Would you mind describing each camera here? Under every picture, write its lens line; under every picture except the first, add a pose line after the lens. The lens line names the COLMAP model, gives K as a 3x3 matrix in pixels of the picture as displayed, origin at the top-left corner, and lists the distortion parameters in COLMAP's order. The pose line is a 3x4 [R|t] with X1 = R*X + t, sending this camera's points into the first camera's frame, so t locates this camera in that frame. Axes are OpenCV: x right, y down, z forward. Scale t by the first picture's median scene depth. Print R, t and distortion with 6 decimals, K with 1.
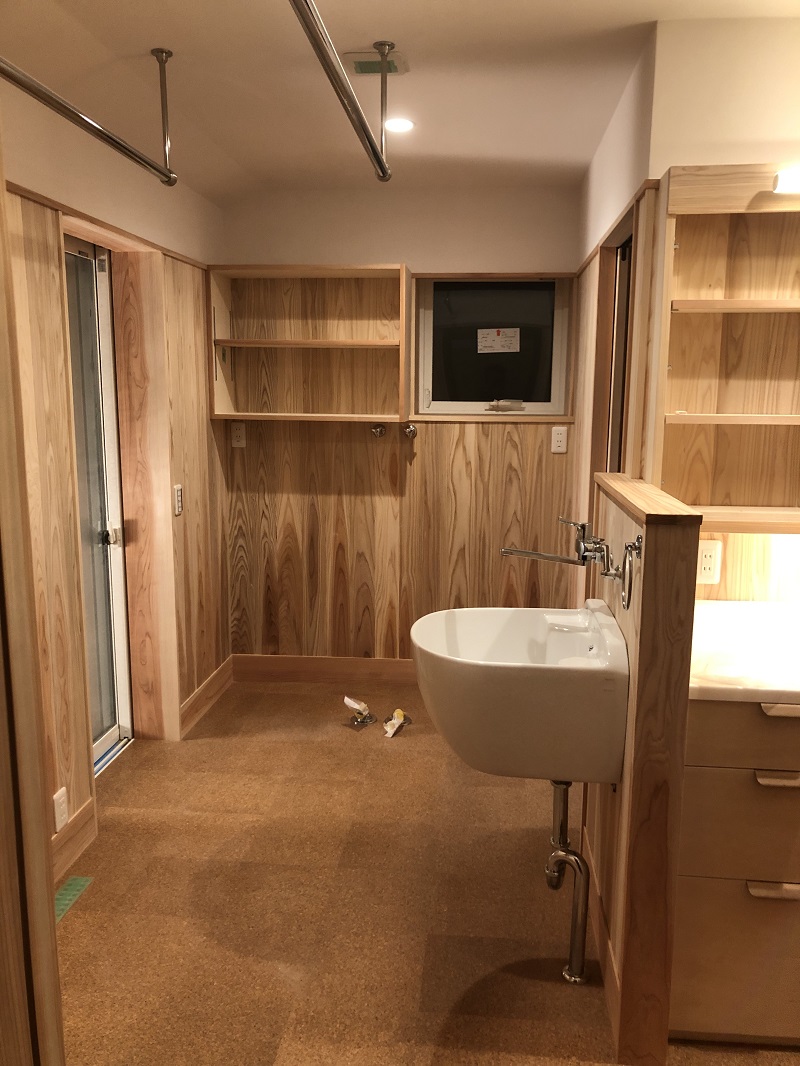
lens RADIAL K [[877.2, 0, 405.4], [0, 877.2, 531.4], [0, 0, 1]] dist [0.010142, 0.008787]
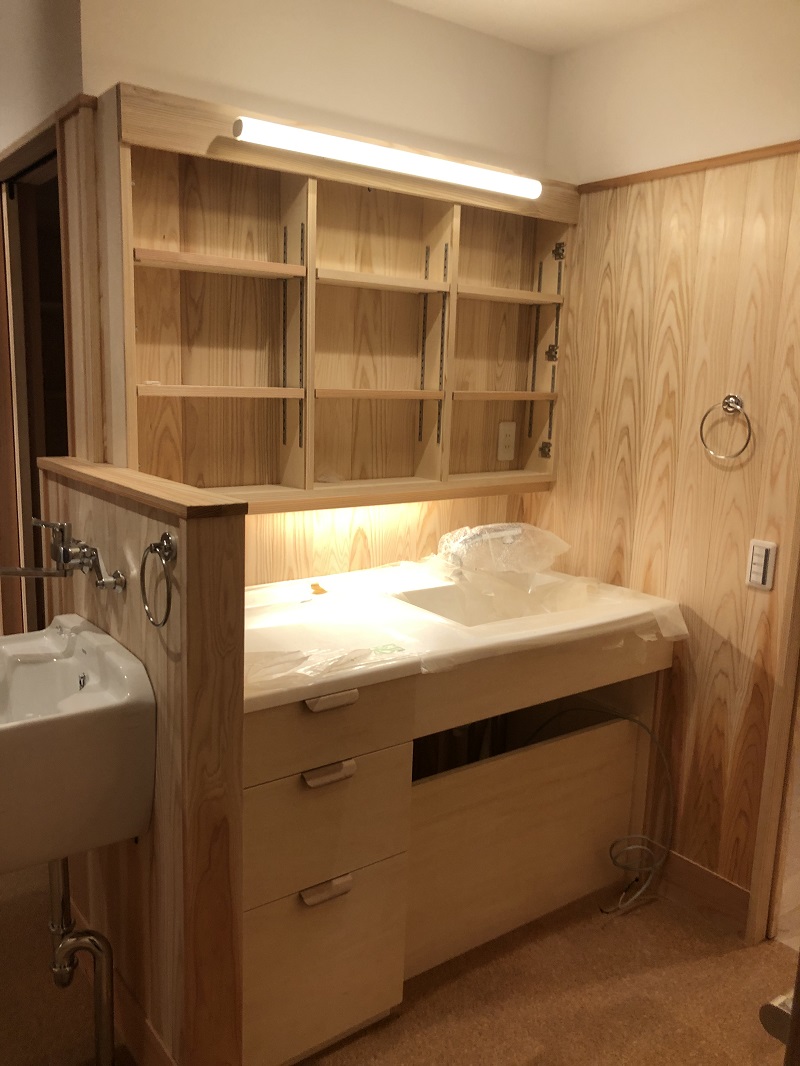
lens RADIAL K [[877.2, 0, 405.4], [0, 877.2, 531.4], [0, 0, 1]] dist [0.010142, 0.008787]
pose [[0.737384, -0.104969, 0.667267, -0.089581], [0.086999, 0.994383, 0.060287, -0.021472], [-0.669847, 0.013597, 0.742374, 0.199325]]
